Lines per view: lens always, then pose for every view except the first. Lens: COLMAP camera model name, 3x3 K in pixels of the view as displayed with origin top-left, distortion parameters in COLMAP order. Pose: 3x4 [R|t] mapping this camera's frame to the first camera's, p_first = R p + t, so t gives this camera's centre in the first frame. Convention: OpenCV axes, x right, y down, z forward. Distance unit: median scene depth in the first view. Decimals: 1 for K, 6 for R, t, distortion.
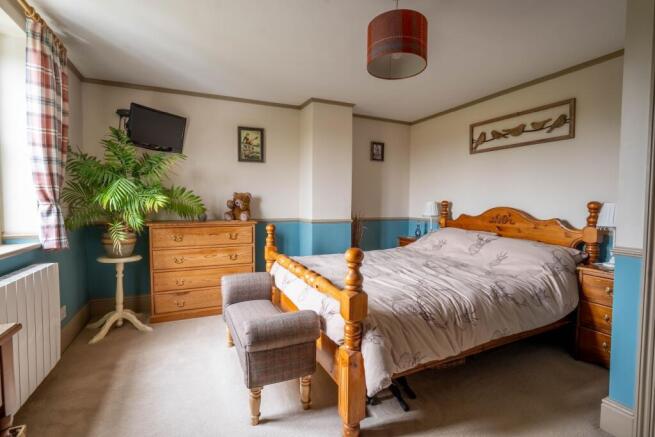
lens RADIAL K [[305.9, 0, 326.7], [0, 305.9, 214.8], [0, 0, 1]] dist [-0.058003, 0.024149]
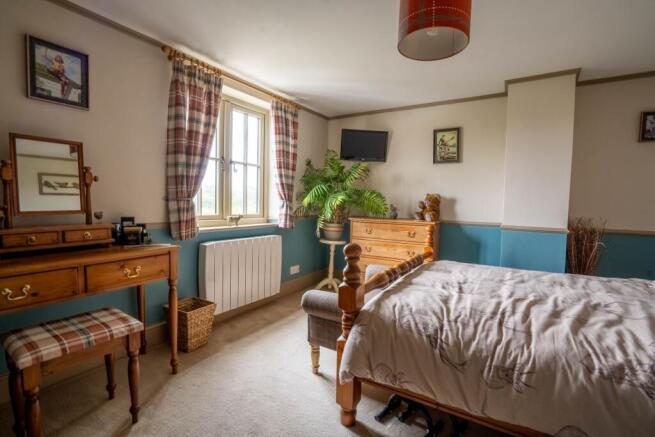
lens RADIAL K [[305.9, 0, 326.7], [0, 305.9, 214.8], [0, 0, 1]] dist [-0.058003, 0.024149]
pose [[0.543998, 0.042862, -0.837991, 0.460090], [-0.052410, 0.998480, 0.017048, -0.001558], [0.837448, 0.034645, 0.545417, 0.169541]]
